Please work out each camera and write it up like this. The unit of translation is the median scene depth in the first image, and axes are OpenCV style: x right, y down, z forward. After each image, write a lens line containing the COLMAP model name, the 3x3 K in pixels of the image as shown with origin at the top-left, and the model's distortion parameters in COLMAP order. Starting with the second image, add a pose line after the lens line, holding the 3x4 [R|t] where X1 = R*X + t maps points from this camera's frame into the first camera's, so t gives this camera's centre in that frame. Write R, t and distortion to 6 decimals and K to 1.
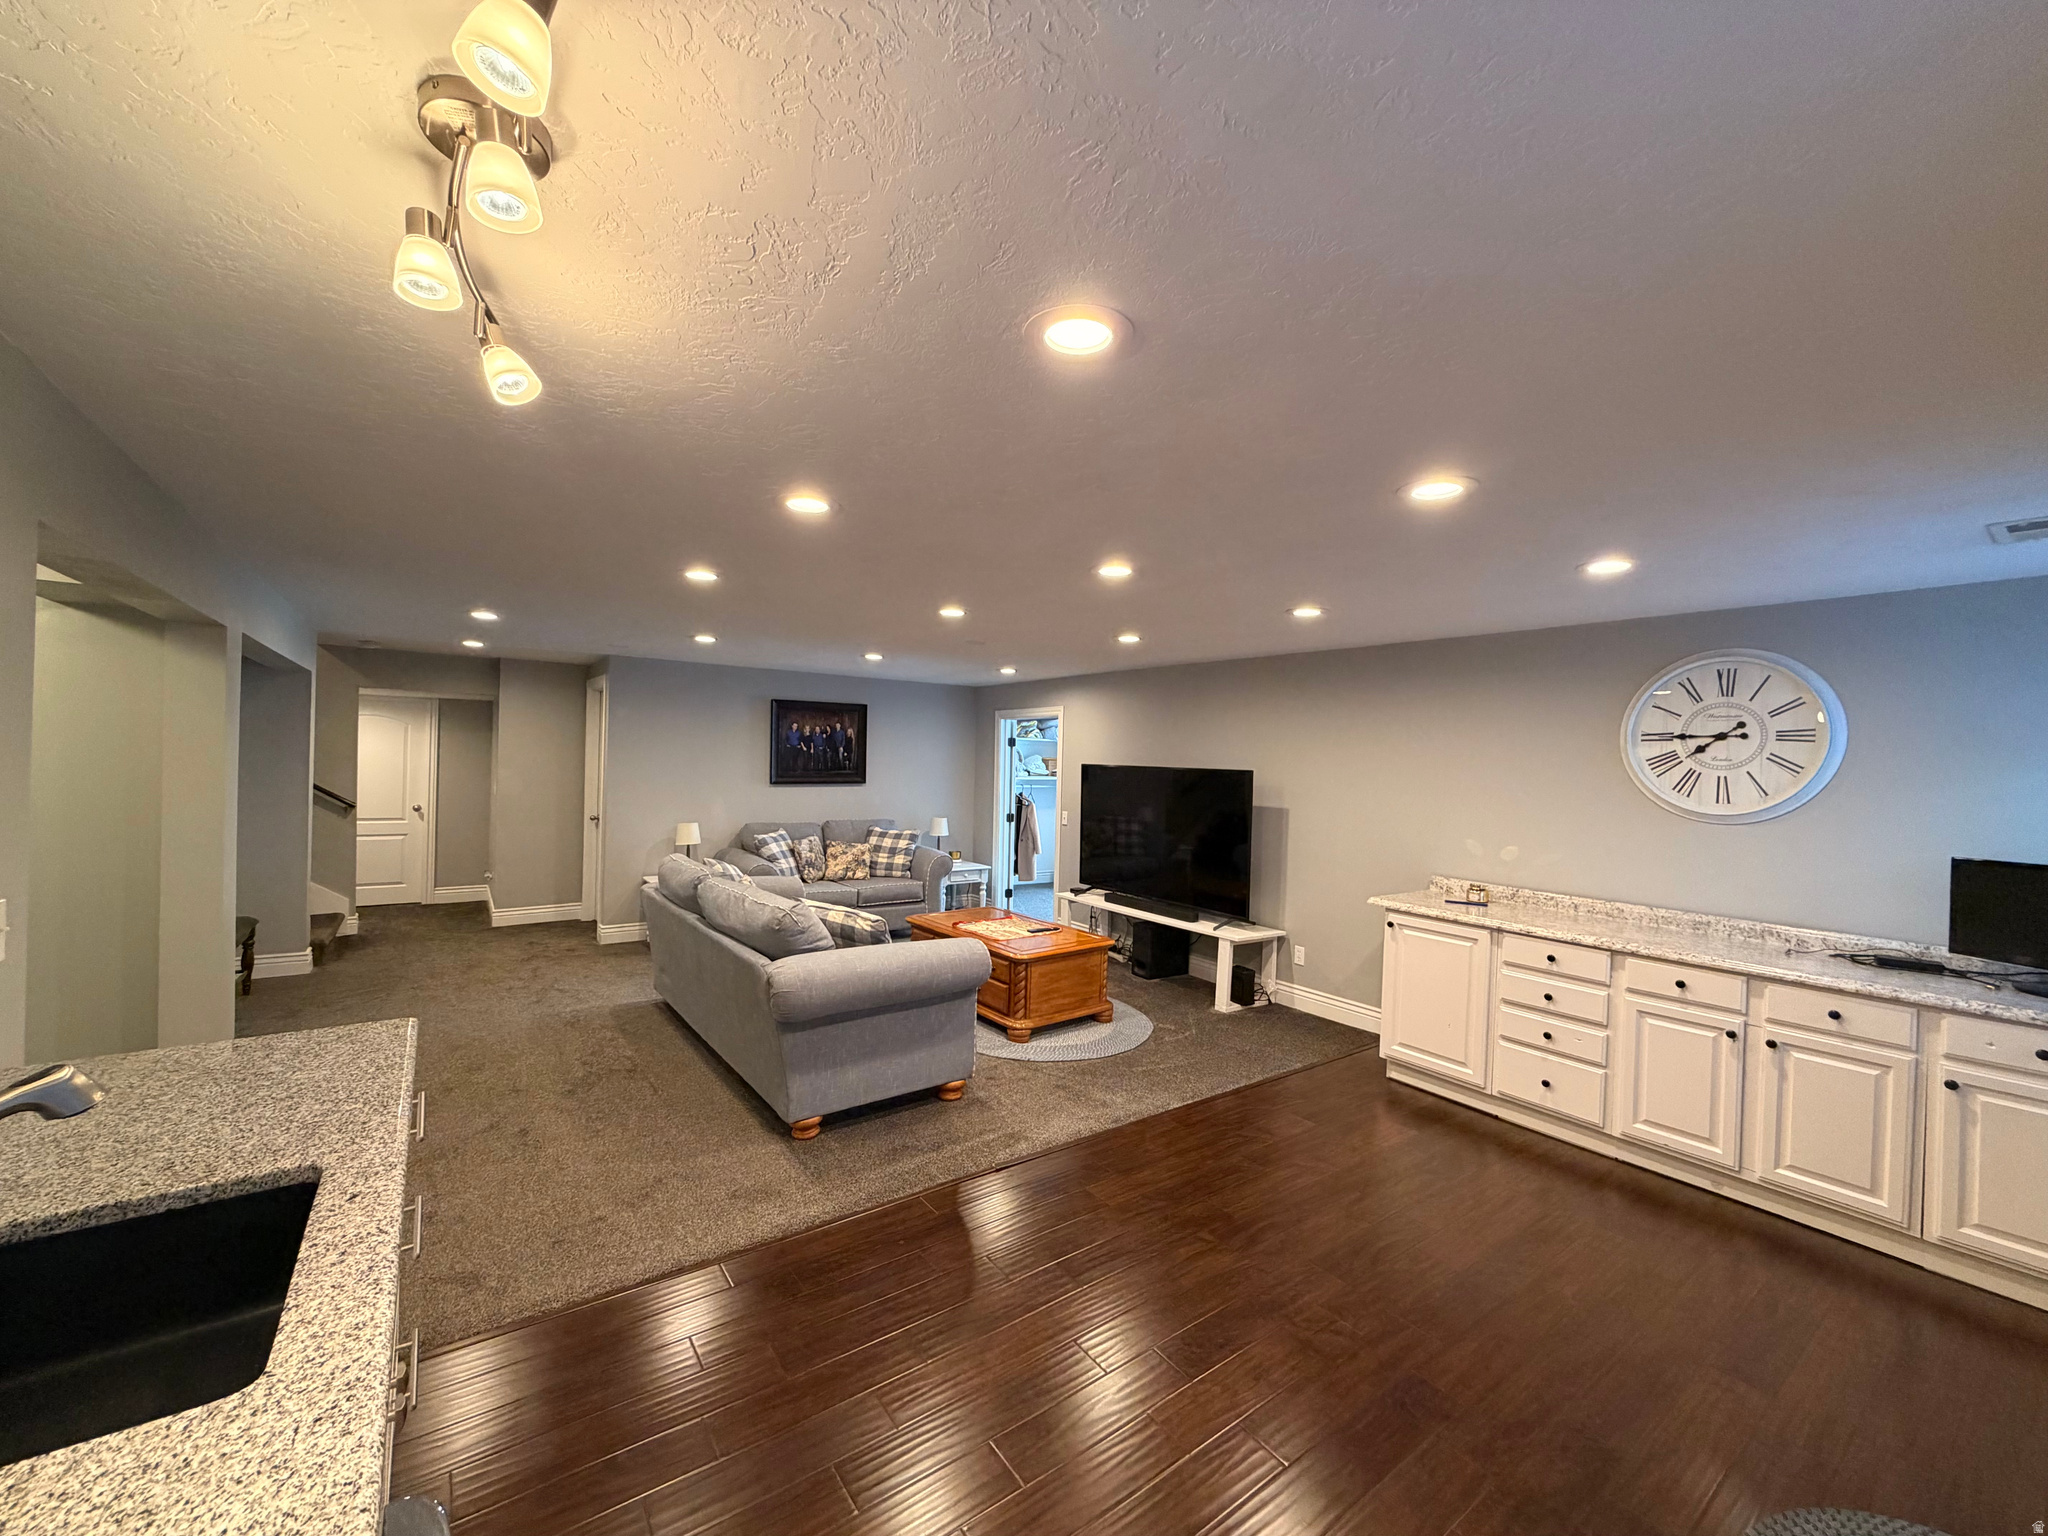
lens RADIAL K [[807.7, 0, 1020.2], [0, 807.7, 766.0], [0, 0, 1]] dist [-0.003999, -0.000338]
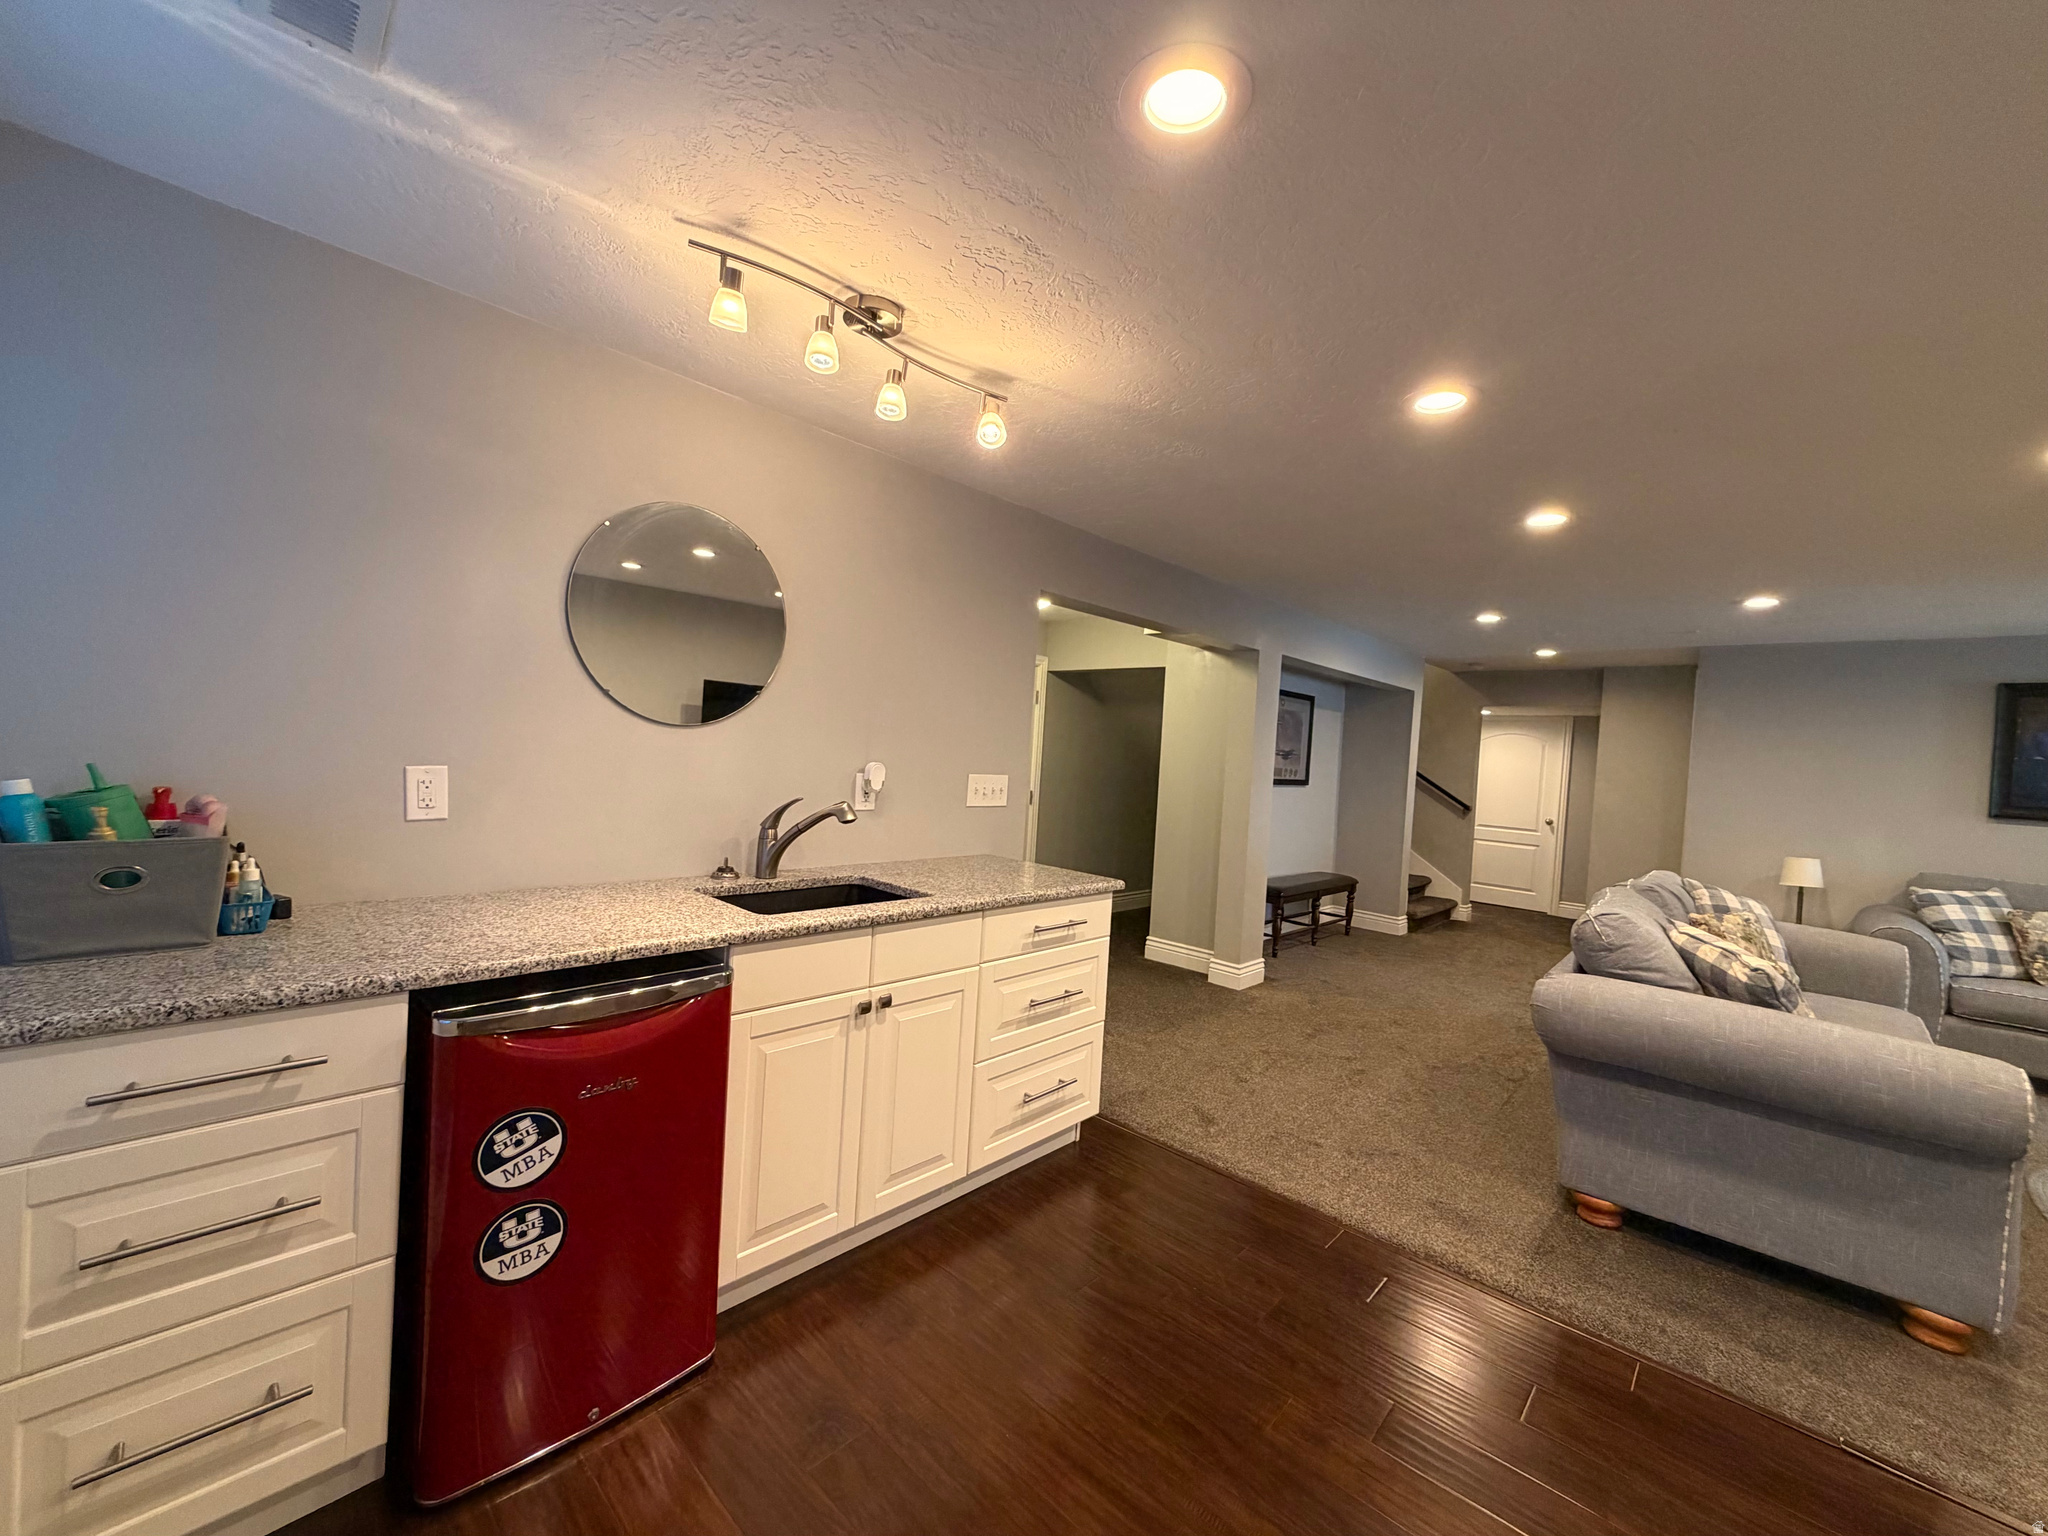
lens RADIAL K [[807.7, 0, 1020.2], [0, 807.7, 766.0], [0, 0, 1]] dist [-0.003999, -0.000338]
pose [[0.188257, 0.003124, -0.982115, 0.206048], [-0.060516, 0.998132, -0.008425, 0.041382], [0.980254, 0.061019, 0.188095, 0.171255]]
